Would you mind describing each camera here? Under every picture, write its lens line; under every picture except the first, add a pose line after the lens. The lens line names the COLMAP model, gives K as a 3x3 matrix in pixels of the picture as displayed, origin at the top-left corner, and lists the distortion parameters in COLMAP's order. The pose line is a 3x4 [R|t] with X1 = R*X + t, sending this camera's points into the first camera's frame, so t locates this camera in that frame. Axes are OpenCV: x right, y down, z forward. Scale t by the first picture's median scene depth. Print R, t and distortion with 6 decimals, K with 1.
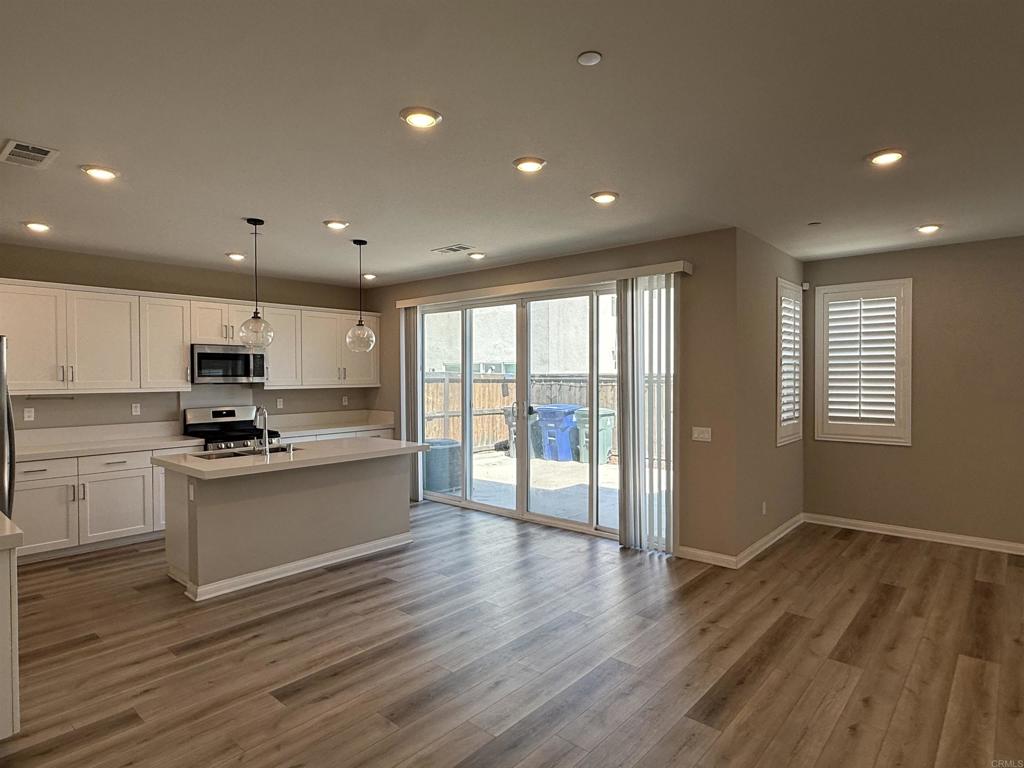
lens RADIAL K [[578.8, 0, 512.3], [0, 578.8, 379.0], [0, 0, 1]] dist [0.000976, -0.000619]
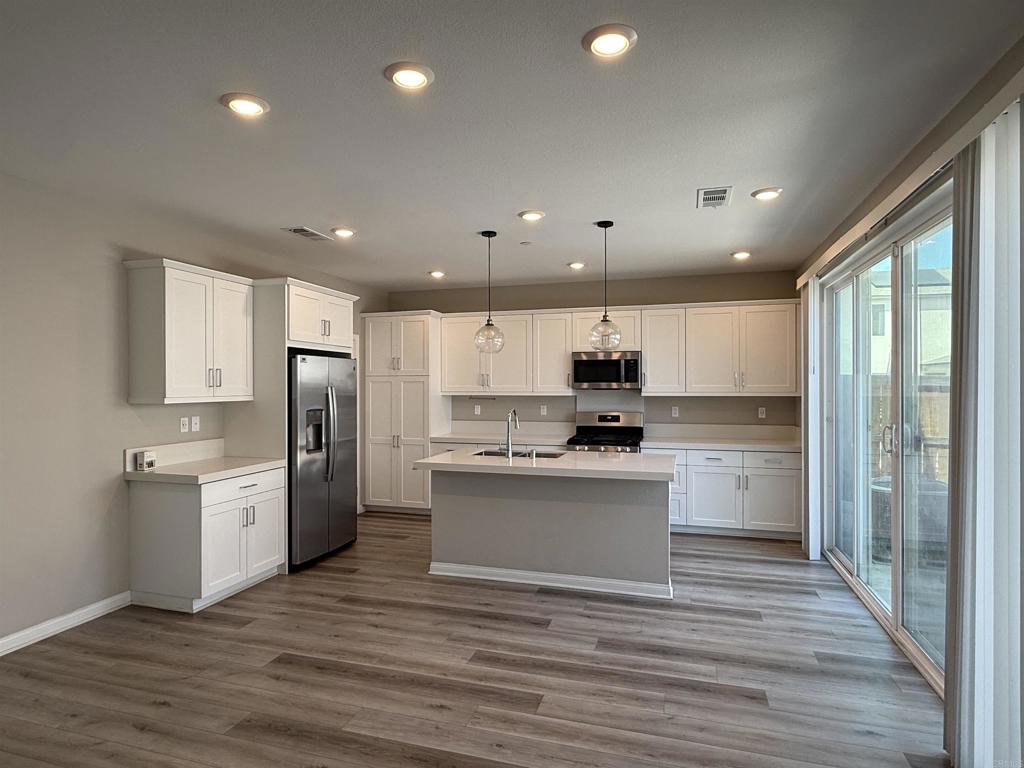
lens RADIAL K [[578.8, 0, 509.0], [0, 578.8, 390.8], [0, 0, 1]] dist [0.000976, -0.000619]
pose [[0.407964, 0.016179, -0.912855, 0.305656], [-0.004832, 0.999867, 0.015562, -0.003394], [0.912985, -0.001938, 0.407988, 0.346897]]
